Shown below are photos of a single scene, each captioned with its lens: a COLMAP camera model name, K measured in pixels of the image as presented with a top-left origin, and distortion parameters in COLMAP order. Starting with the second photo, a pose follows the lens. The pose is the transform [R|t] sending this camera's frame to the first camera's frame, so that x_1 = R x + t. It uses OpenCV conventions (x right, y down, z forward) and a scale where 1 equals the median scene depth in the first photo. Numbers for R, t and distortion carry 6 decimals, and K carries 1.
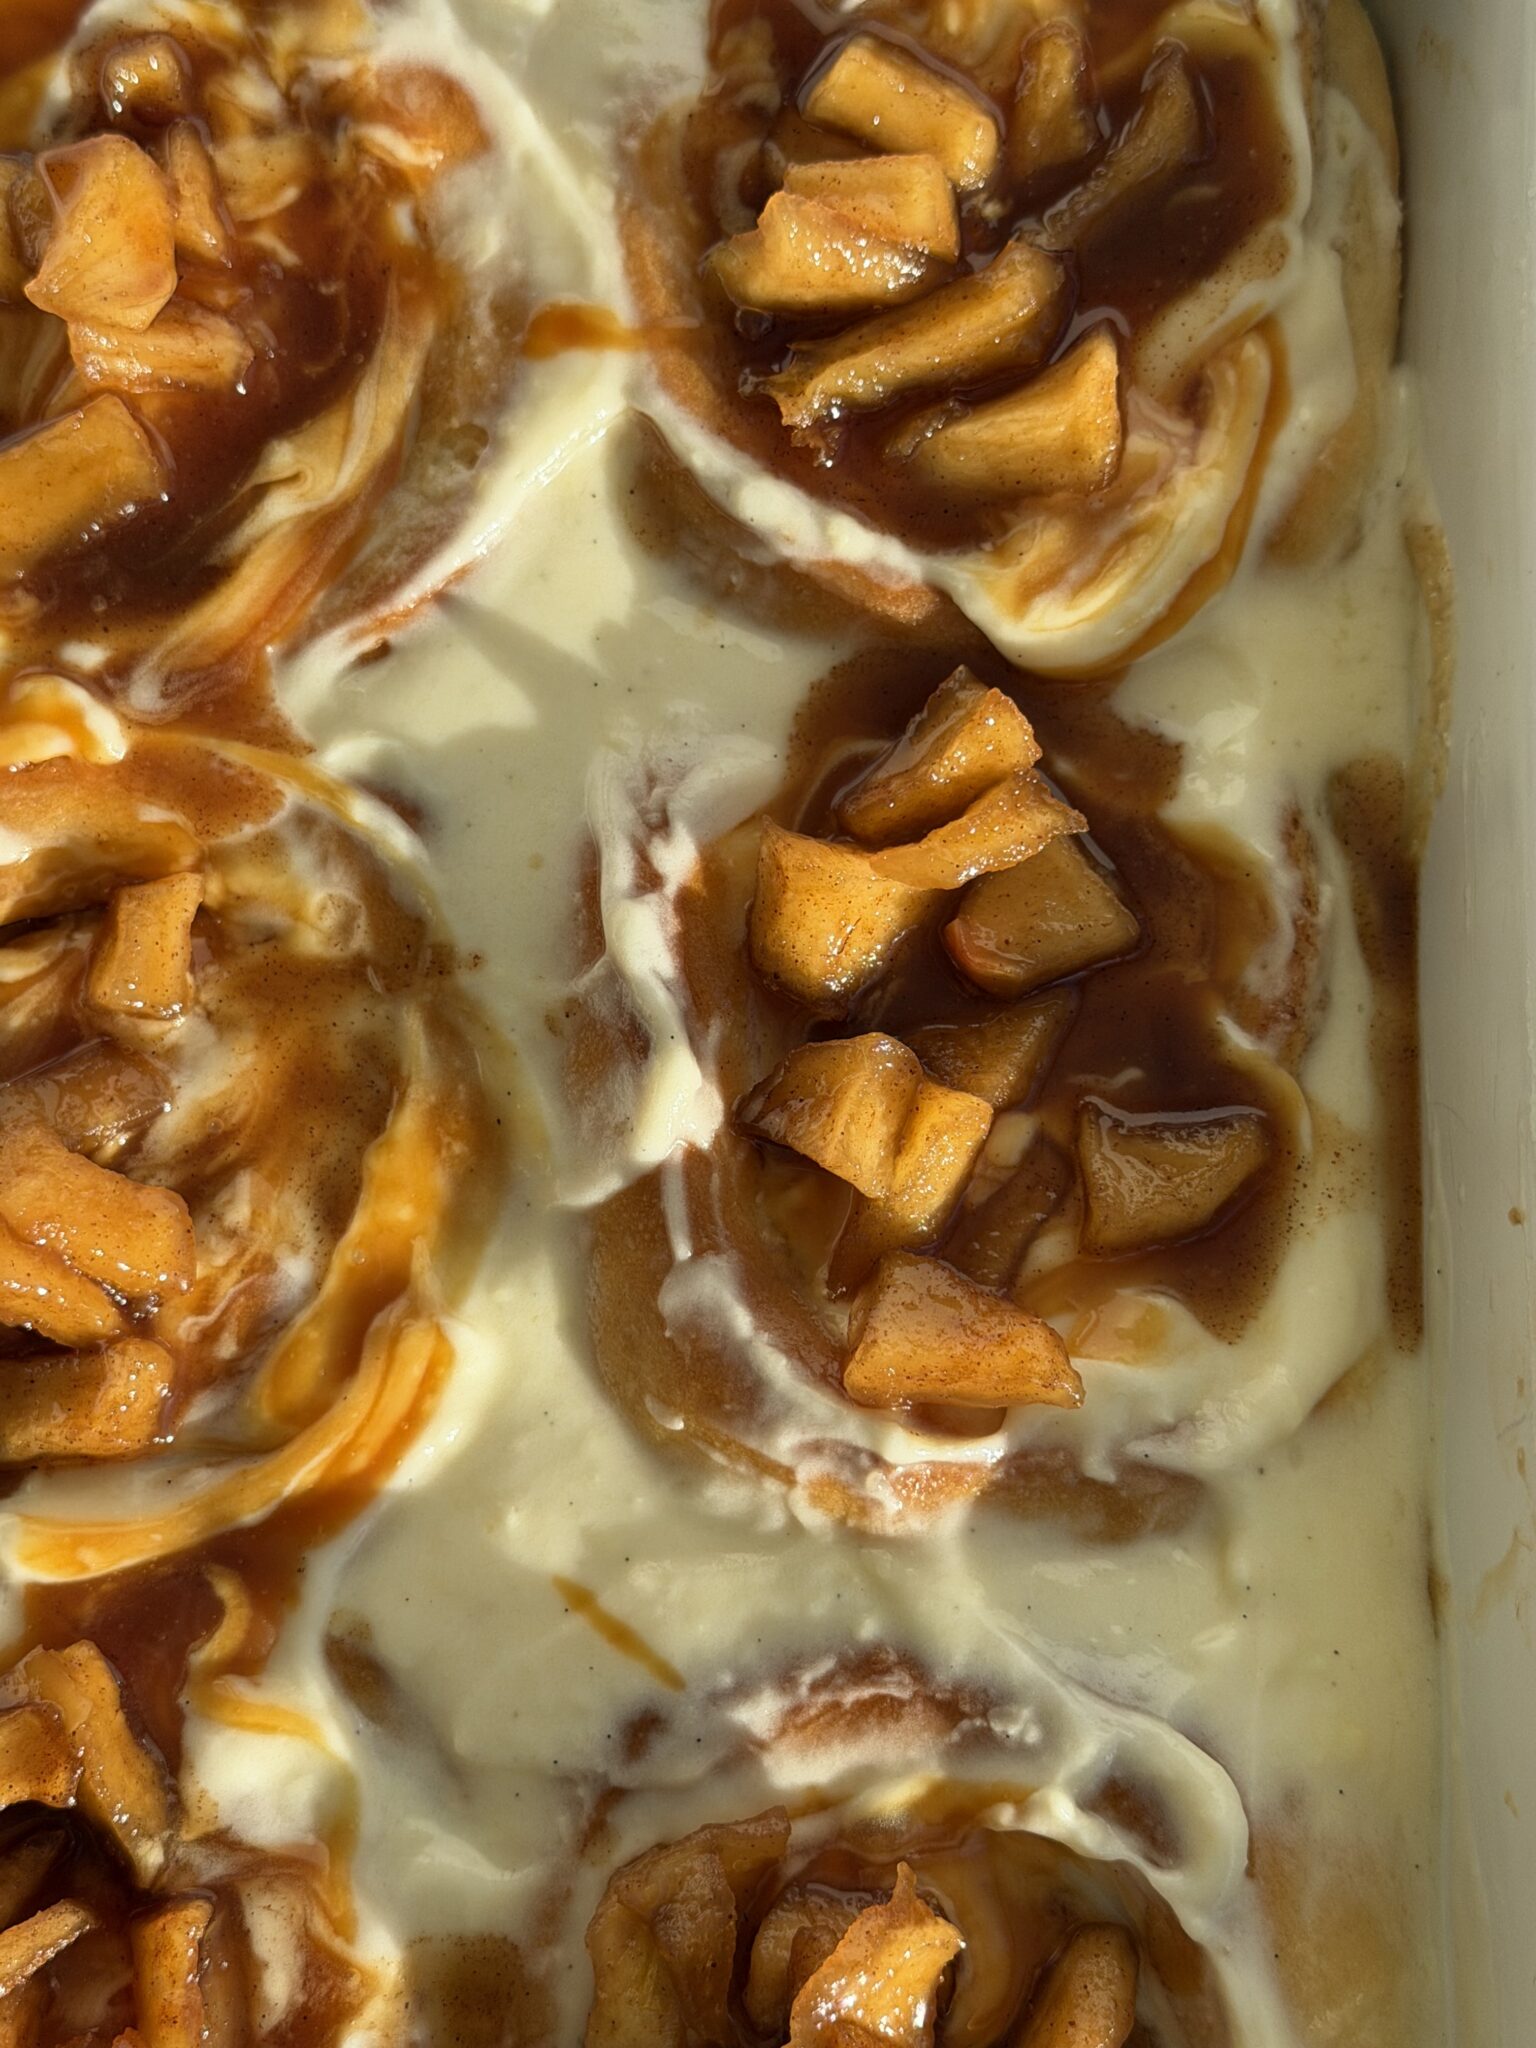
lens RADIAL K [[3627.8, 0, 768.0], [0, 3627.8, 1024.0], [0, 0, 1]] dist [0.166846, -0.324861]
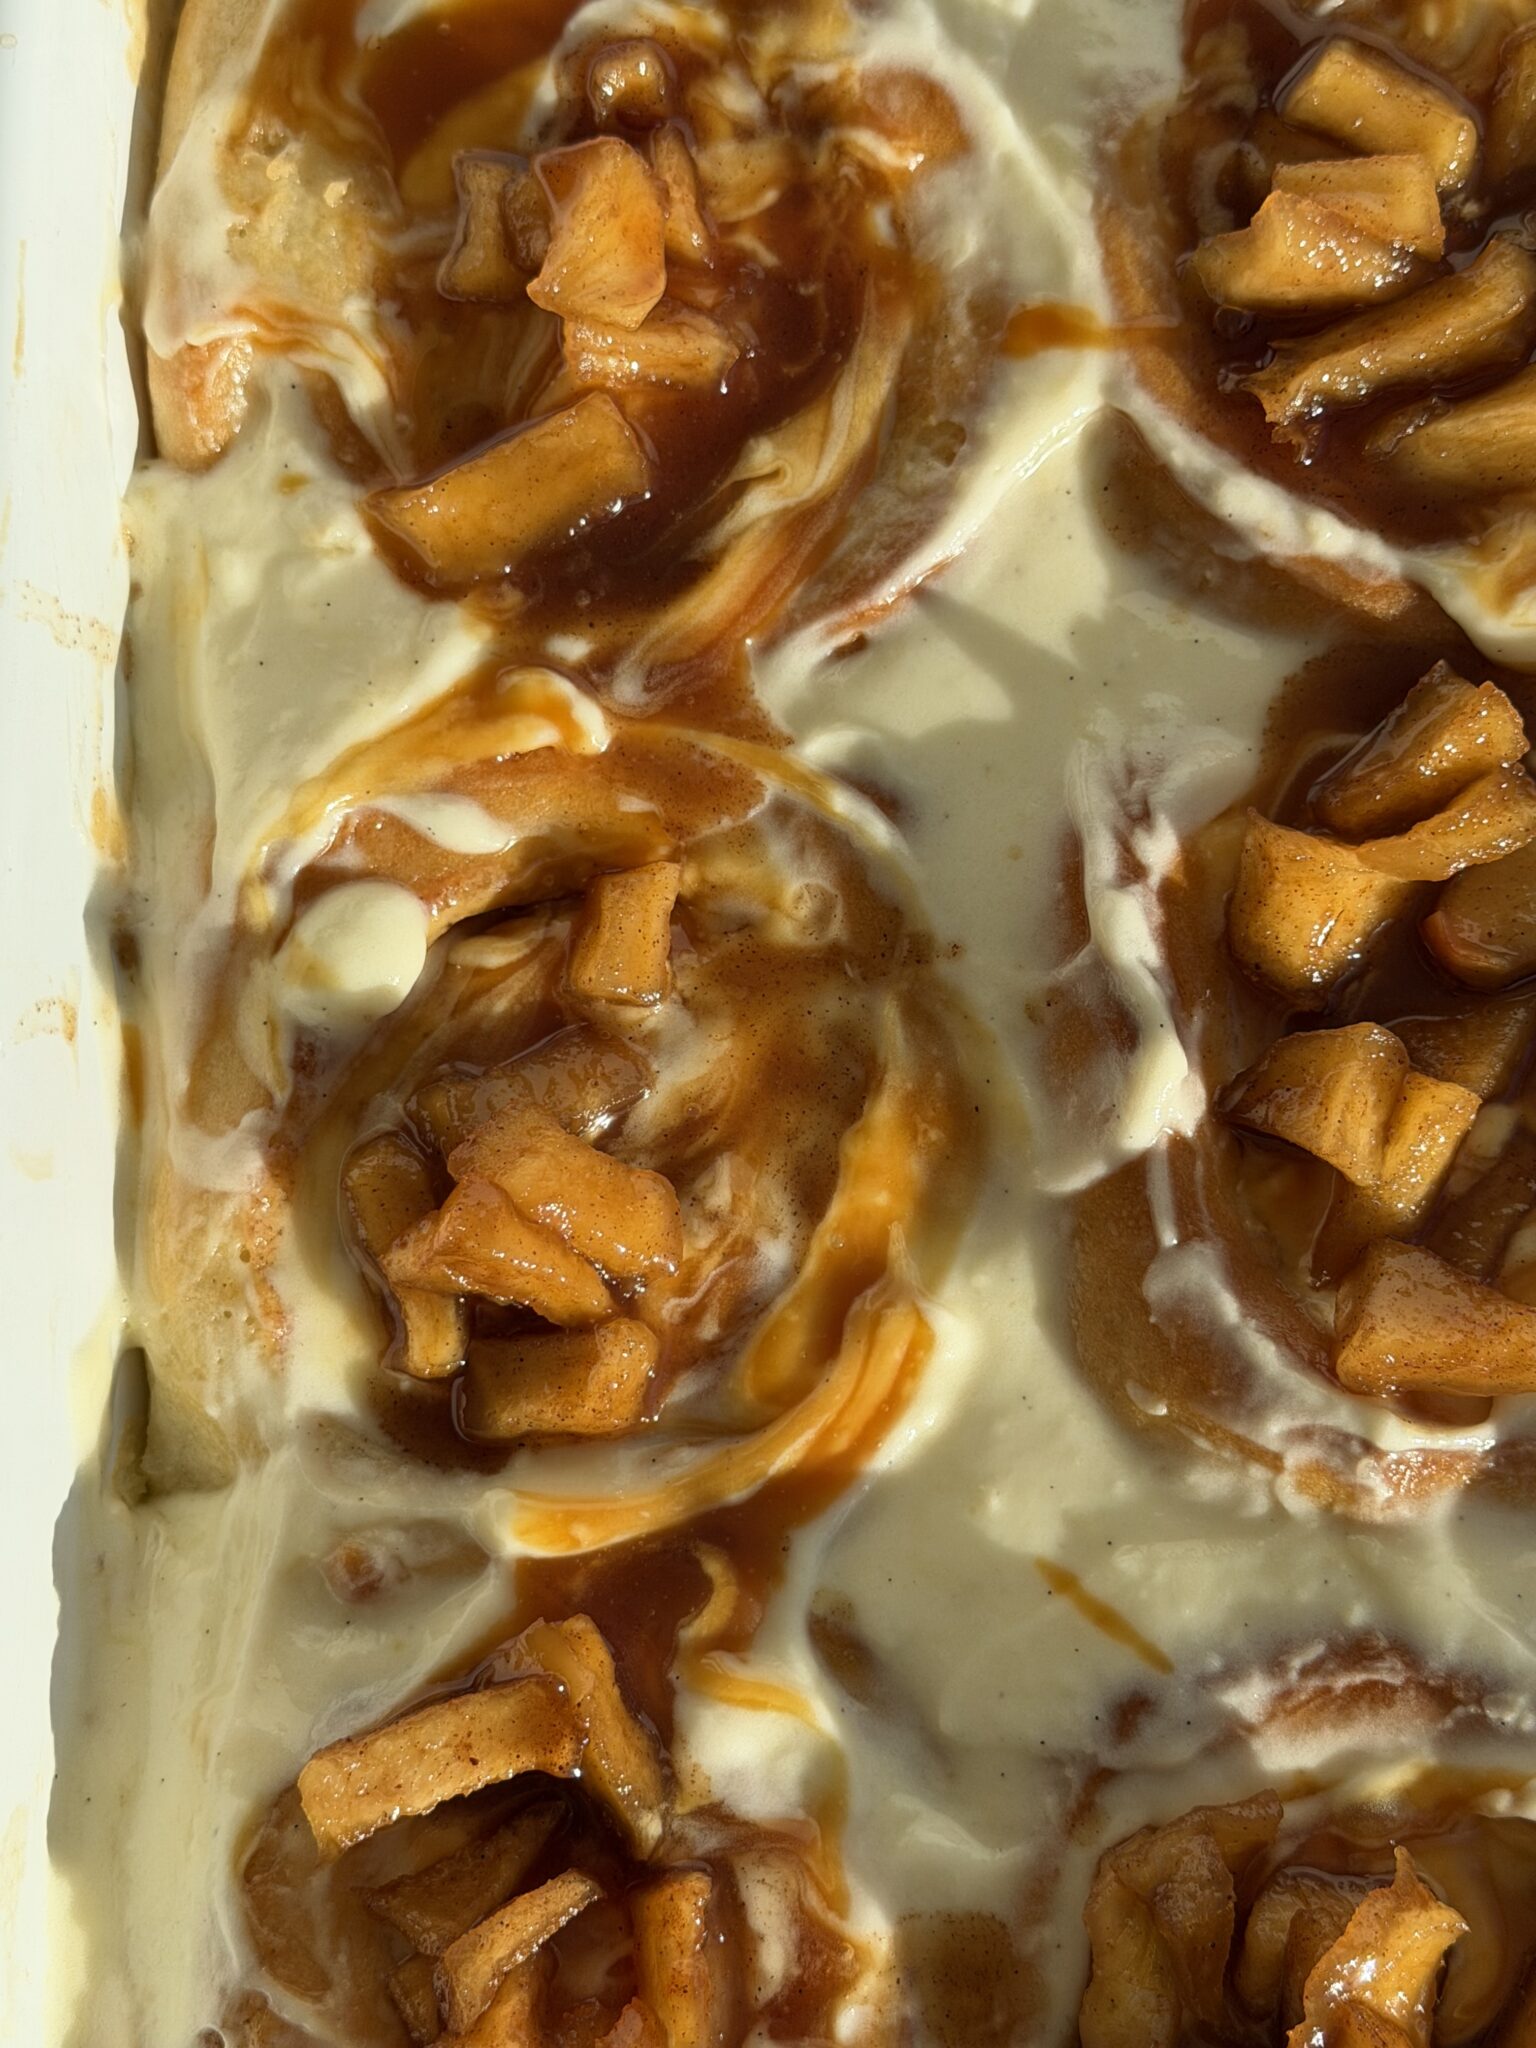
lens RADIAL K [[3627.8, 0, 768.0], [0, 3627.8, 1024.0], [0, 0, 1]] dist [0.166846, -0.324861]
pose [[0.999911, 0.008031, -0.010651, -0.122249], [-0.008159, 0.999895, -0.012004, 0.015898], [0.010554, 0.012090, 0.999871, -0.012229]]
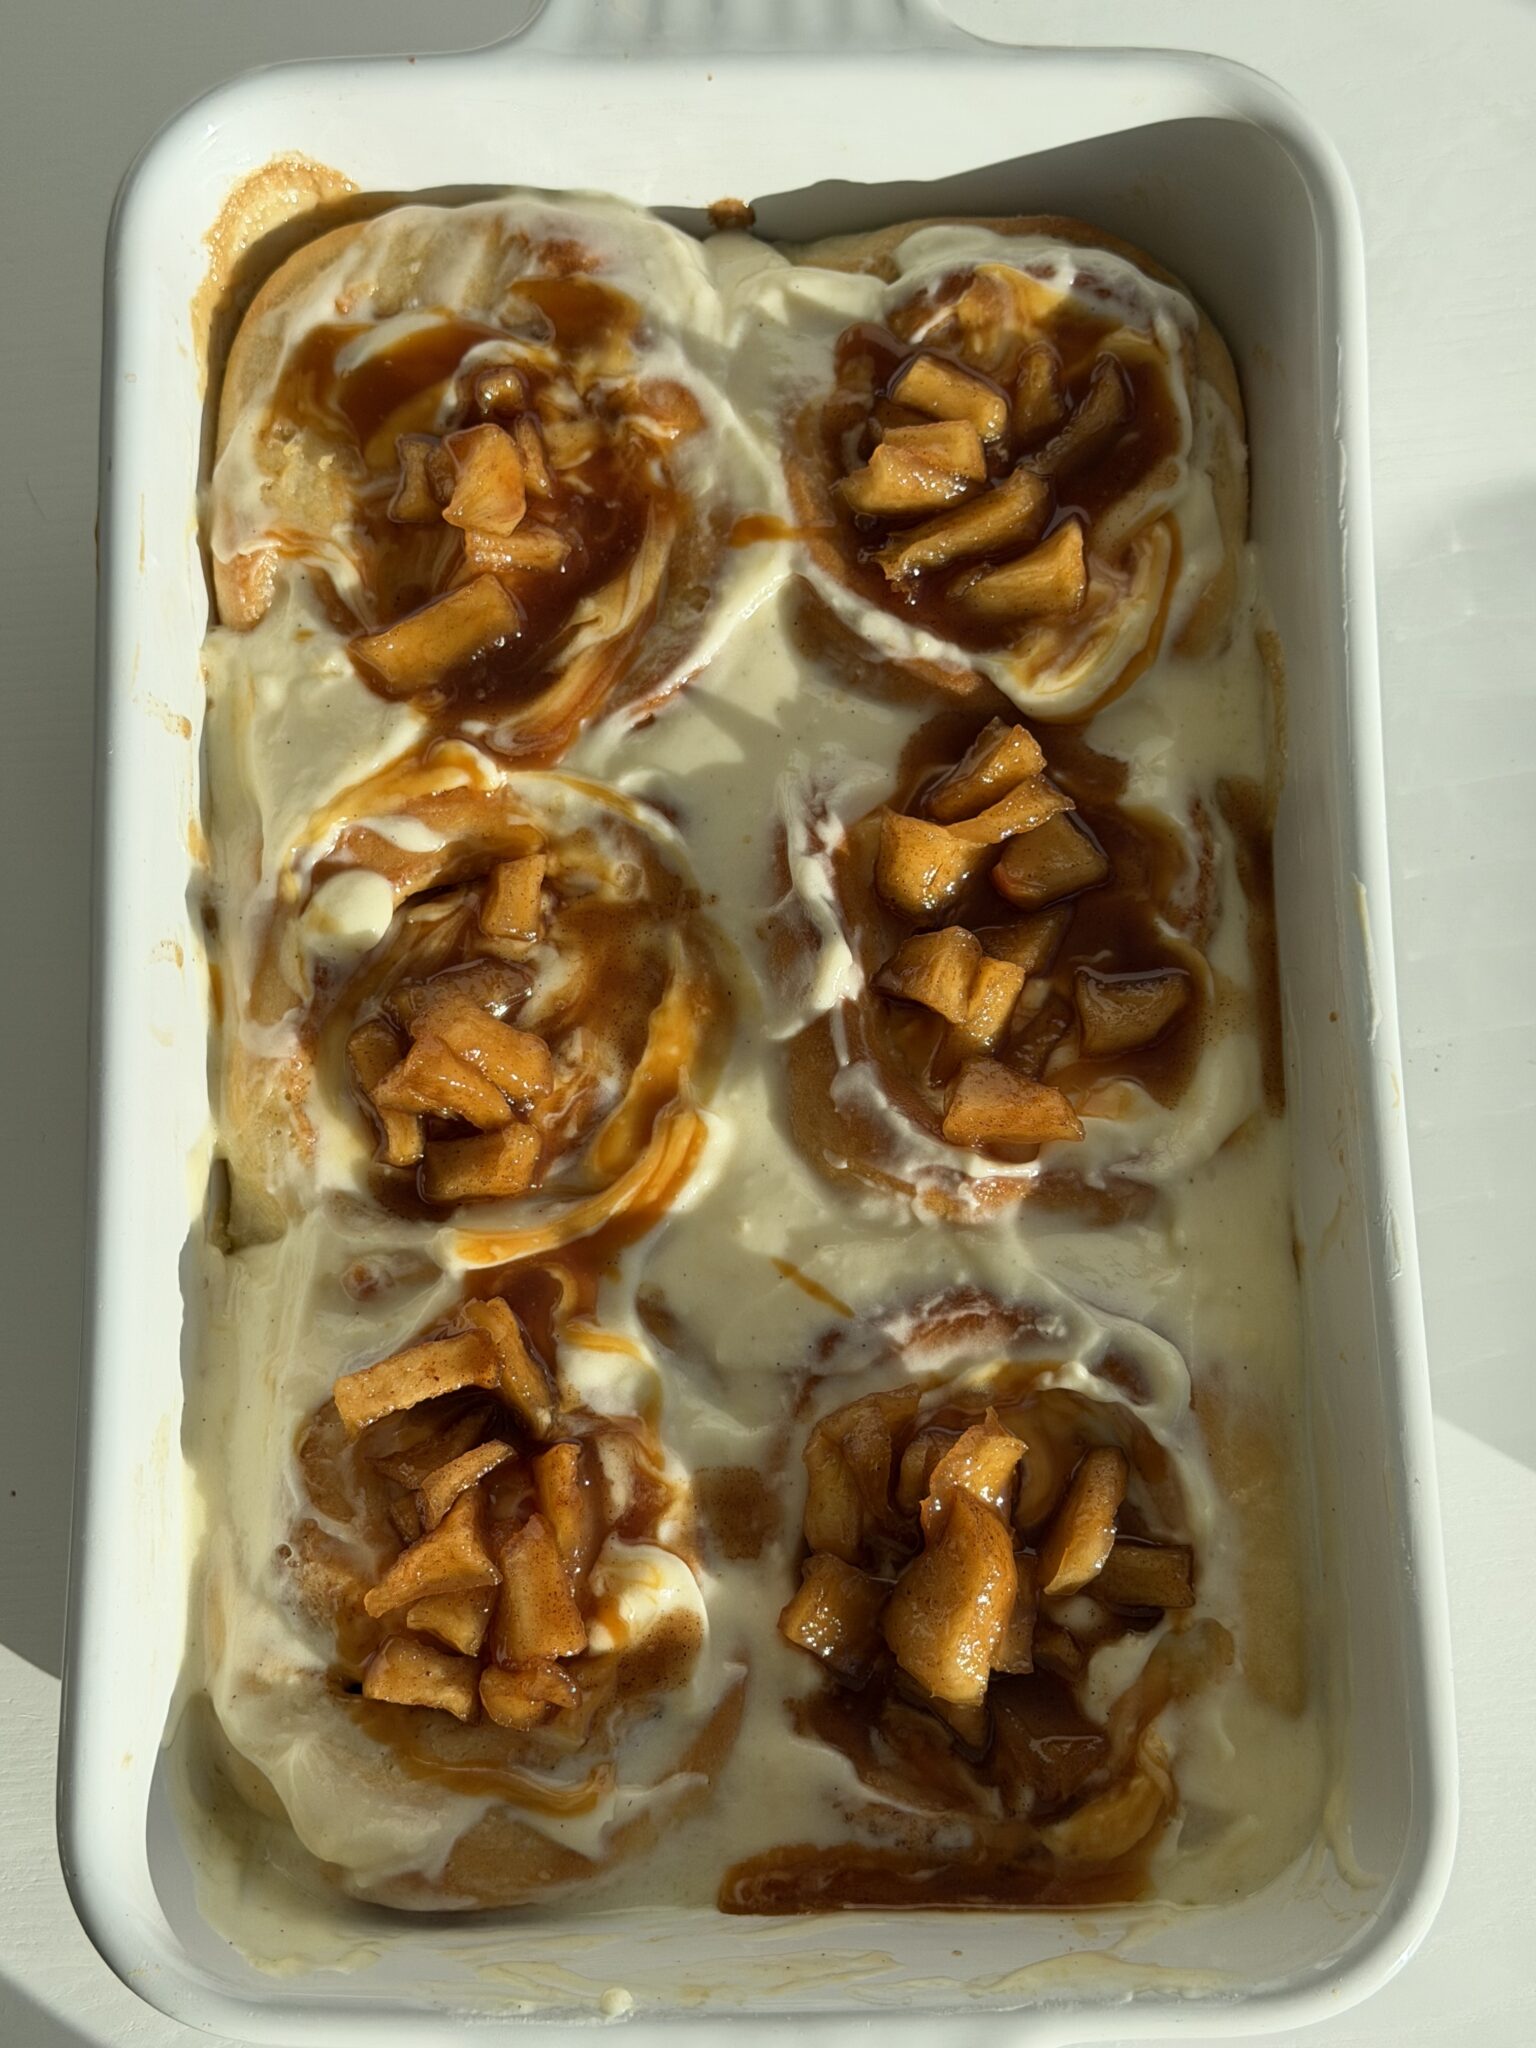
lens RADIAL K [[3444.8, 0, 768.0], [0, 3444.8, 1024.0], [0, 0, 1]] dist [0.122847, 0.065754]
pose [[0.999567, -0.026813, 0.012160, -0.076341], [0.027775, 0.995790, -0.087354, 0.180915], [-0.009767, 0.087654, 0.996103, -0.583266]]
